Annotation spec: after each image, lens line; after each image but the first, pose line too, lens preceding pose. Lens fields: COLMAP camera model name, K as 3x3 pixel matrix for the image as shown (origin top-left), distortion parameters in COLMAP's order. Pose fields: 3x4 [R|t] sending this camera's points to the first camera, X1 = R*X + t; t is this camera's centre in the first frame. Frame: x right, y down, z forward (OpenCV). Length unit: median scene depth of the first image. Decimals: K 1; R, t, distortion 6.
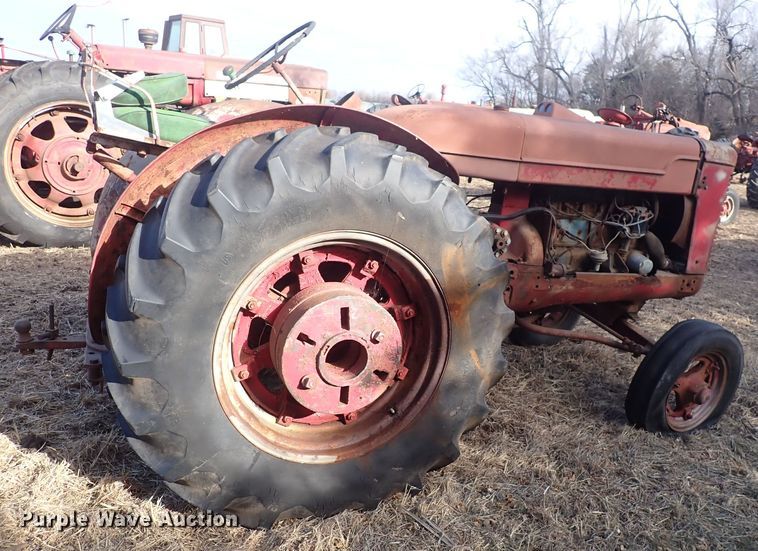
lens RADIAL K [[657.1, 0, 407.4], [0, 657.1, 293.1], [0, 0, 1]] dist [0.004408, -0.029635]
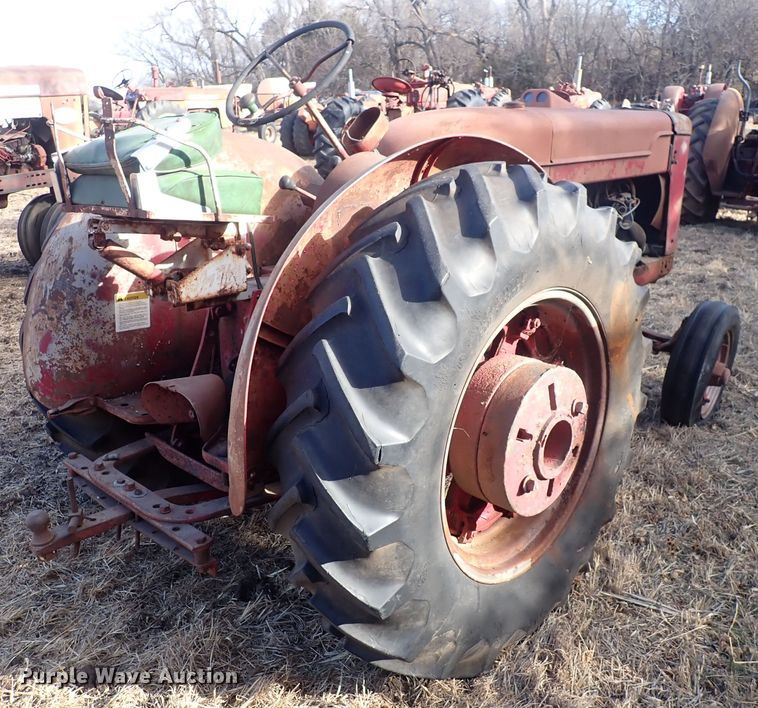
lens RADIAL K [[754.2, 0, 377.1], [0, 754.2, 350.7], [0, 0, 1]] dist [-0.002500, 0.000000]
pose [[0.917652, -0.224328, 0.328012, -0.523747], [0.200362, 0.974015, 0.105594, -0.142085], [-0.343176, -0.031177, 0.938753, 0.177698]]
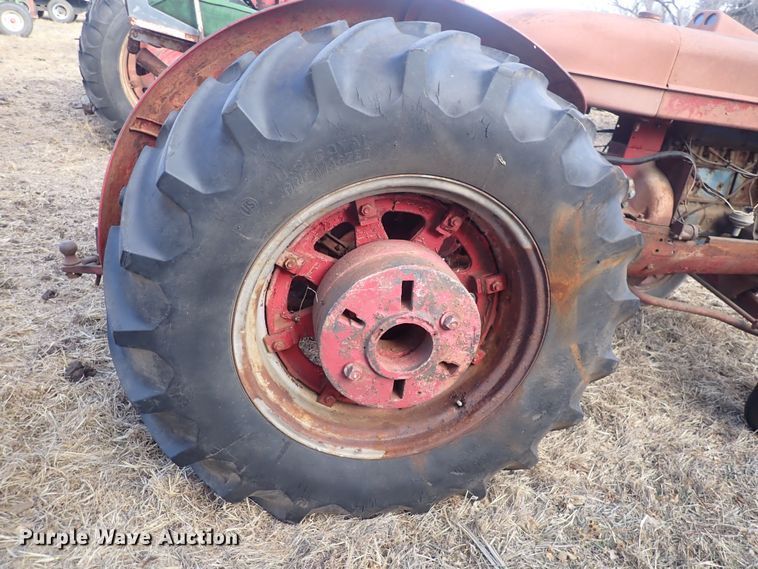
lens RADIAL K [[561.1, 0, 376.5], [0, 561.1, 291.1], [0, 0, 1]] dist [0.006223, -0.018489]
pose [[0.976112, 0.114697, -0.184526, -0.011202], [-0.085486, 0.983547, 0.159146, -0.056777], [0.199743, -0.139570, 0.969857, 0.338985]]
